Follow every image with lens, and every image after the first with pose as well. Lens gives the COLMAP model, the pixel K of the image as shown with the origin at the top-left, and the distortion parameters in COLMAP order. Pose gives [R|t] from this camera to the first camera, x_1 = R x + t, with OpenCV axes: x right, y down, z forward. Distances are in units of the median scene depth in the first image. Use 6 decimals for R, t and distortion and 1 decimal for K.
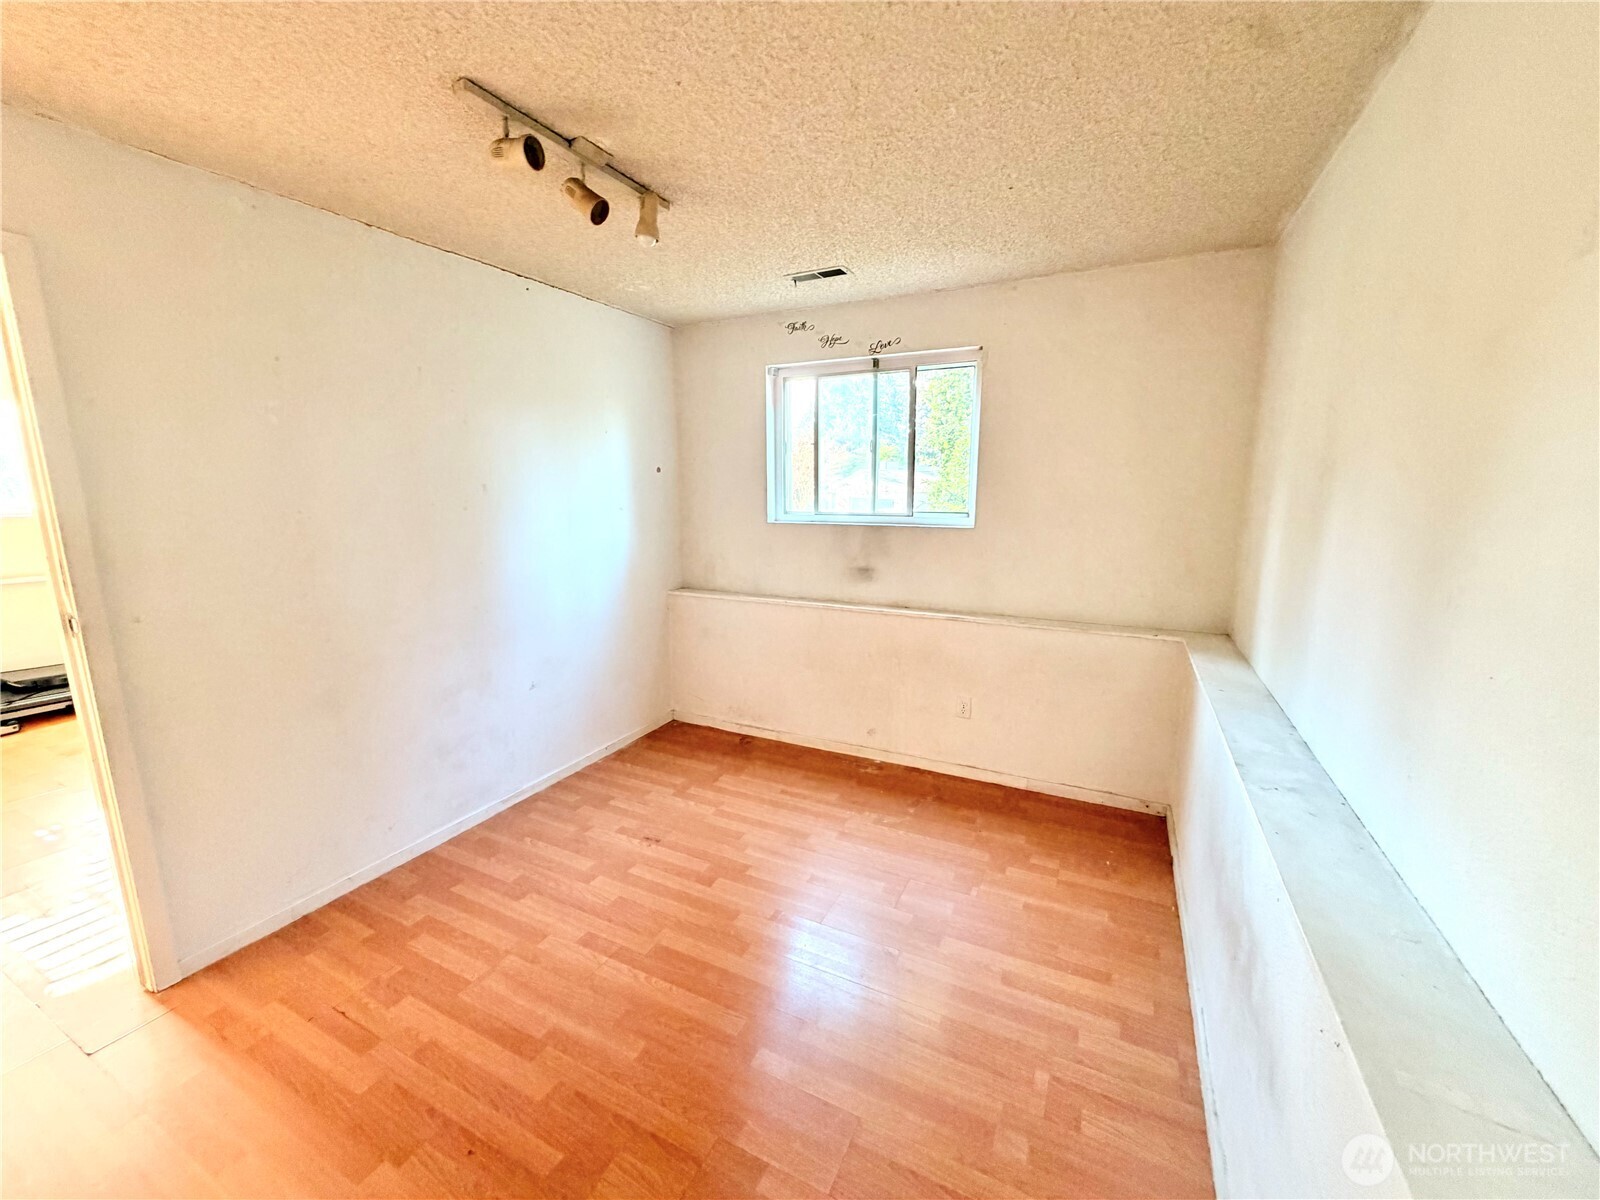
lens RADIAL K [[639.9, 0, 797.2], [0, 639.9, 602.5], [0, 0, 1]] dist [-0.001761, 0.000651]
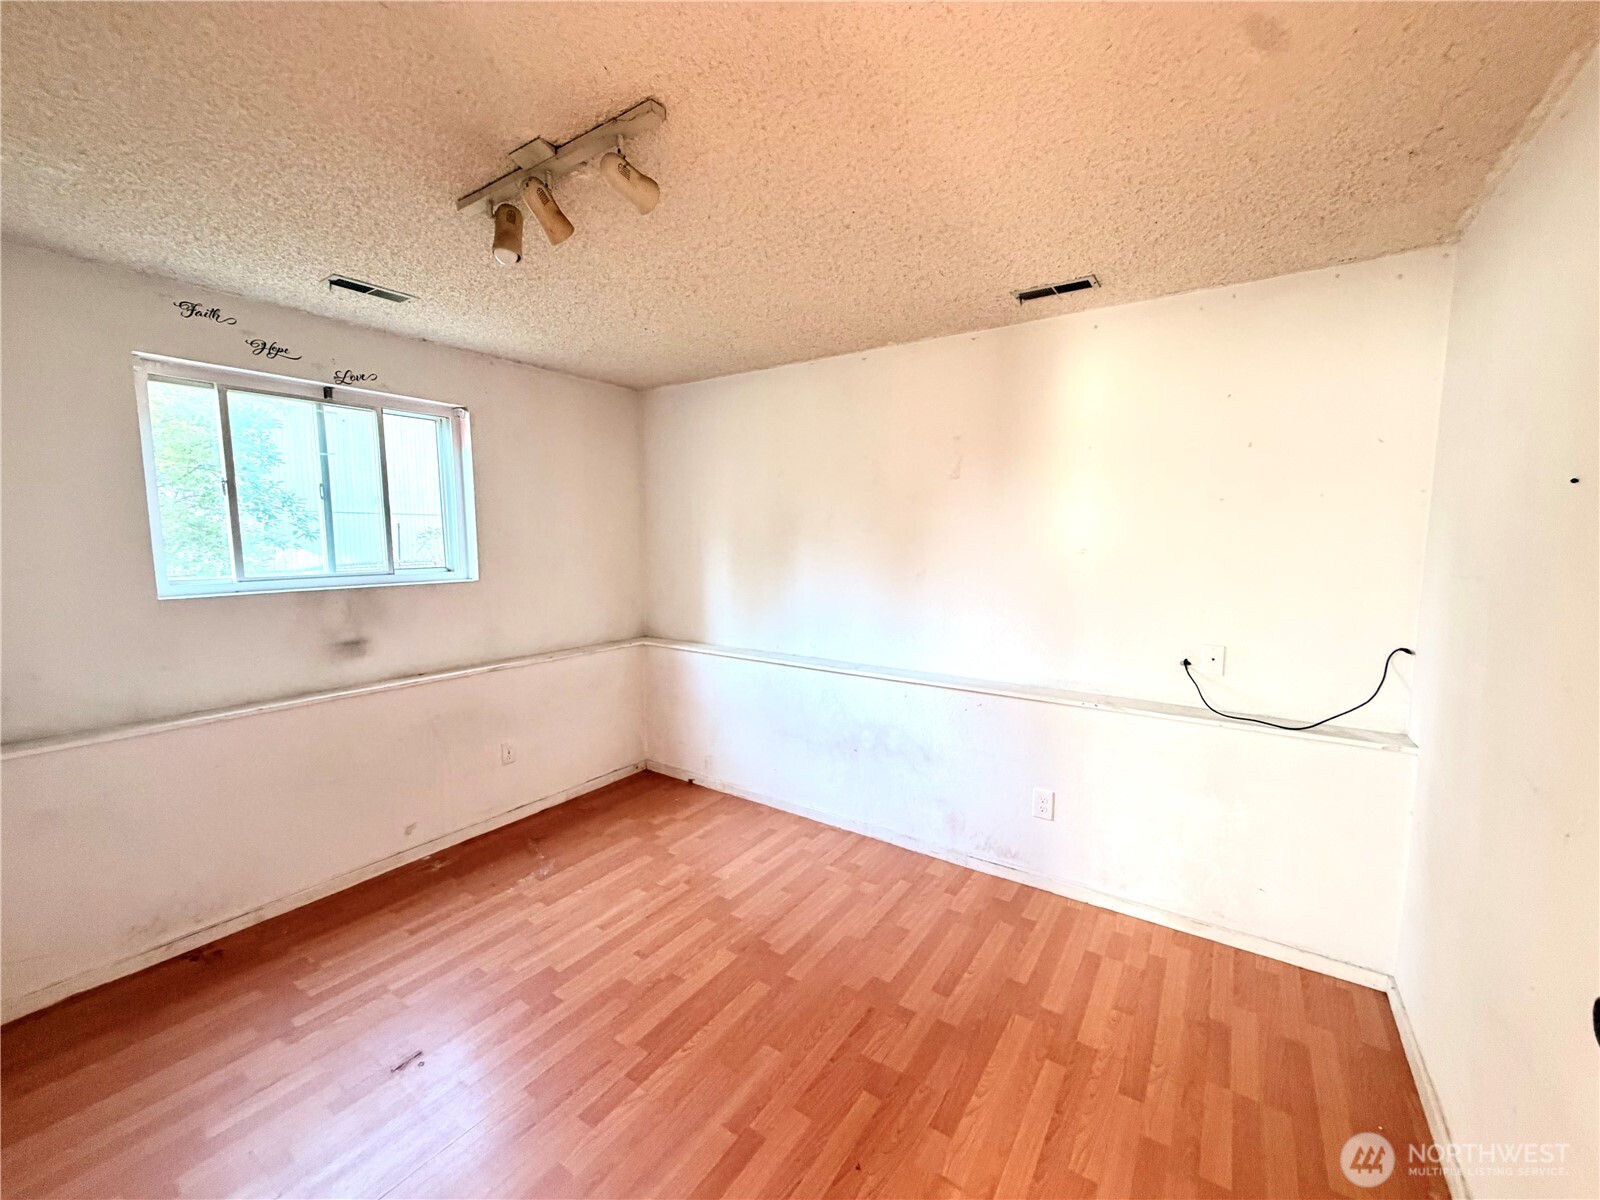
lens RADIAL K [[639.9, 0, 797.8], [0, 639.9, 600.3], [0, 0, 1]] dist [-0.001761, 0.000651]
pose [[0.137676, -0.099204, 0.985497, -0.650821], [0.180554, 0.980814, 0.073509, -0.066704], [-0.973882, 0.167815, 0.152946, 0.345149]]
